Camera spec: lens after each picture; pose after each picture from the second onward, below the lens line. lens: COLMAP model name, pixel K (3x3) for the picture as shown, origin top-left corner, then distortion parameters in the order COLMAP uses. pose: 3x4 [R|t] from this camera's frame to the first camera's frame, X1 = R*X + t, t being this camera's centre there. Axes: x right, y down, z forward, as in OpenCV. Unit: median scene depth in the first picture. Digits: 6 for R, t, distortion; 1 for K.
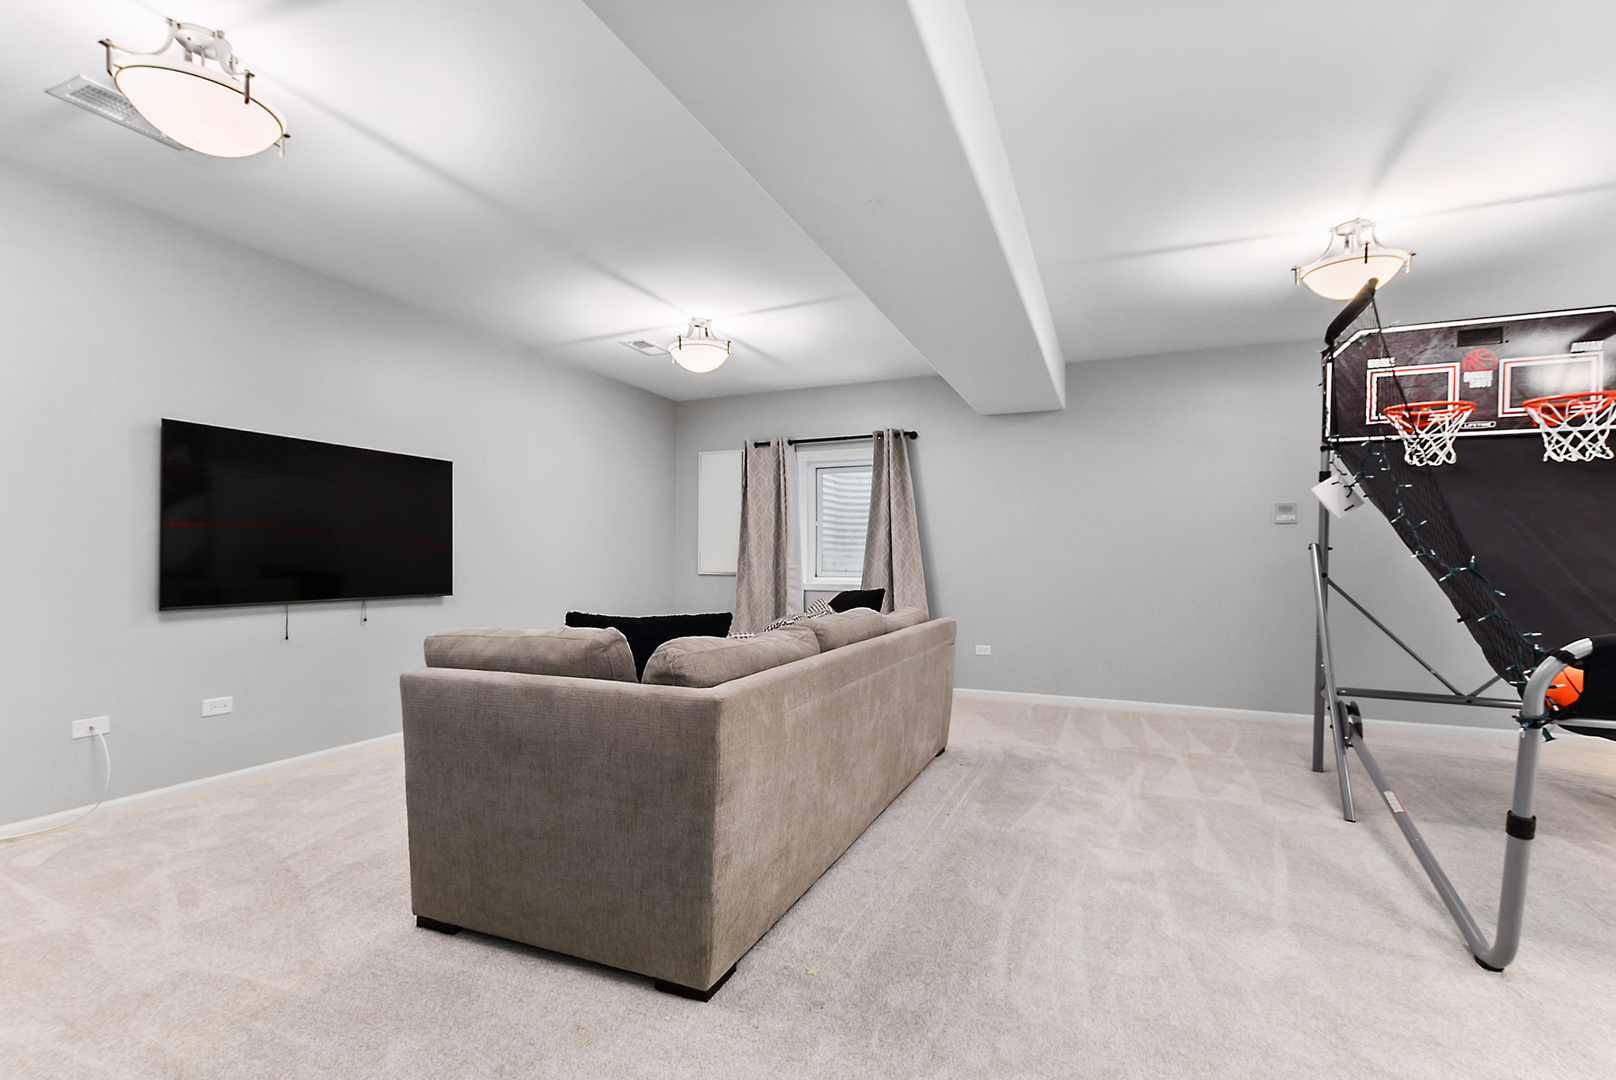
lens RADIAL K [[717.2, 0, 815.0], [0, 717.2, 545.8], [0, 0, 1]] dist [0.000768, -0.000453]
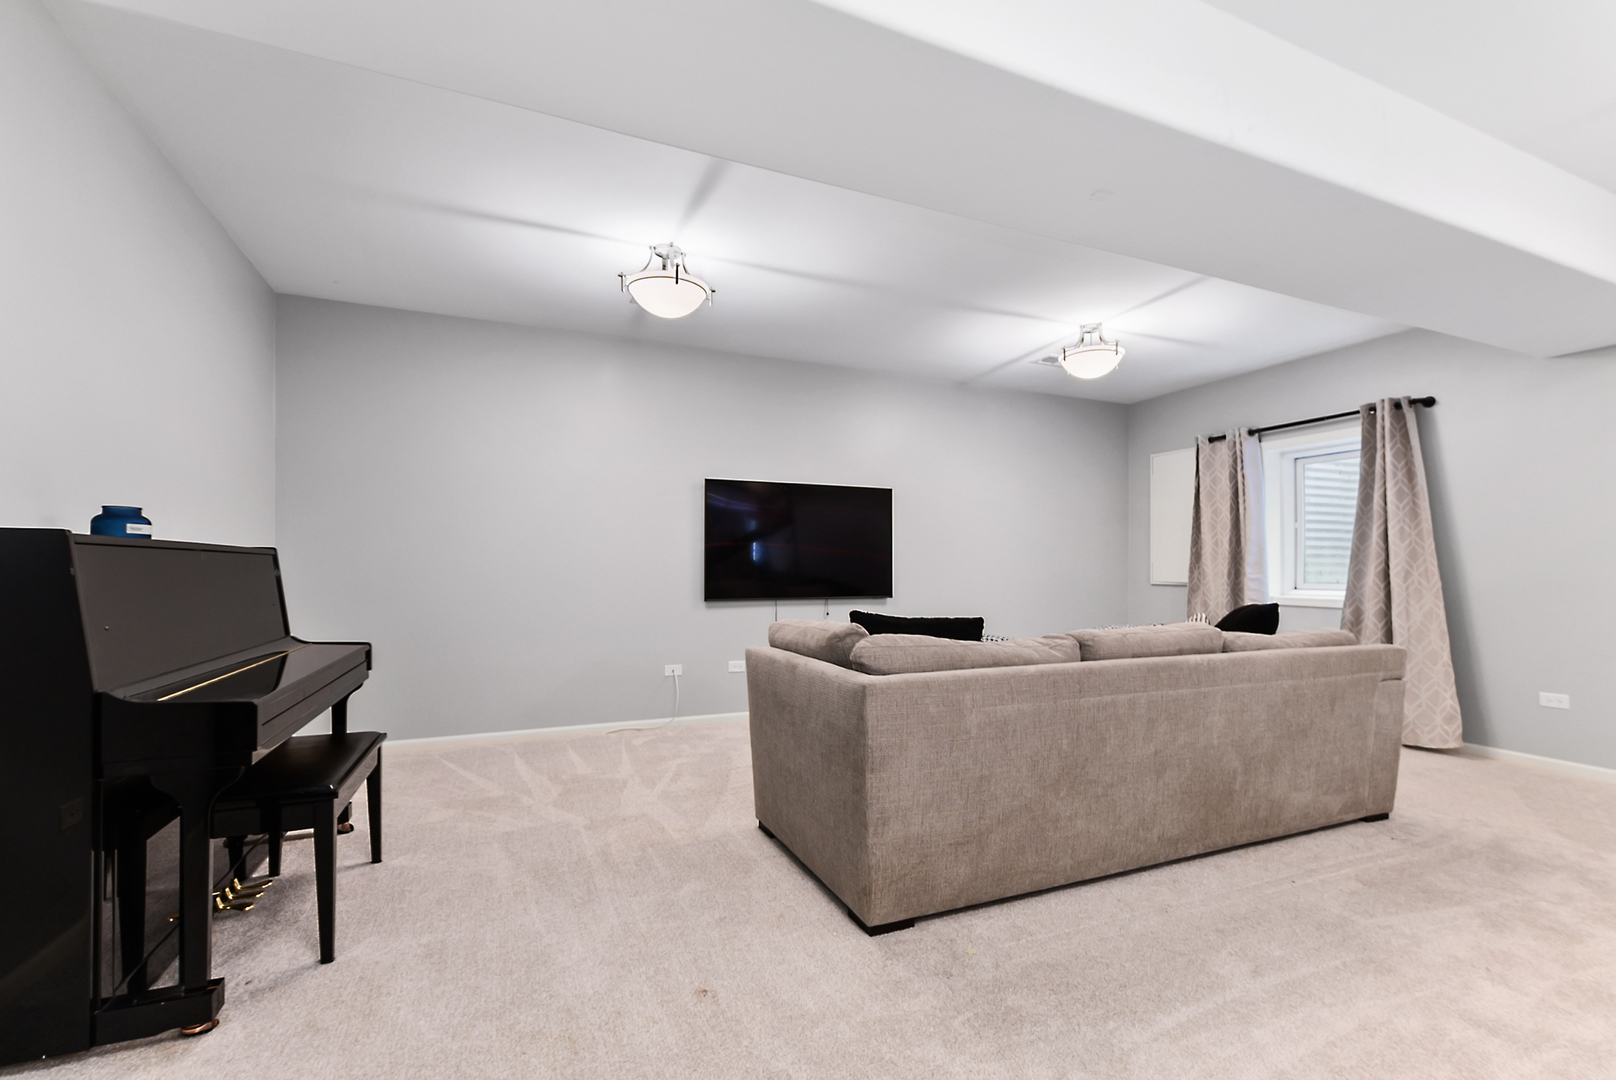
lens RADIAL K [[711.3, 0, 817.4], [0, 711.3, 551.4], [0, 0, 1]] dist [0.000936, -0.001026]
pose [[0.724115, -0.017230, -0.689464, 0.296243], [0.013636, 0.999850, -0.010666, 0.001088], [0.689544, -0.001679, 0.724242, 0.036680]]
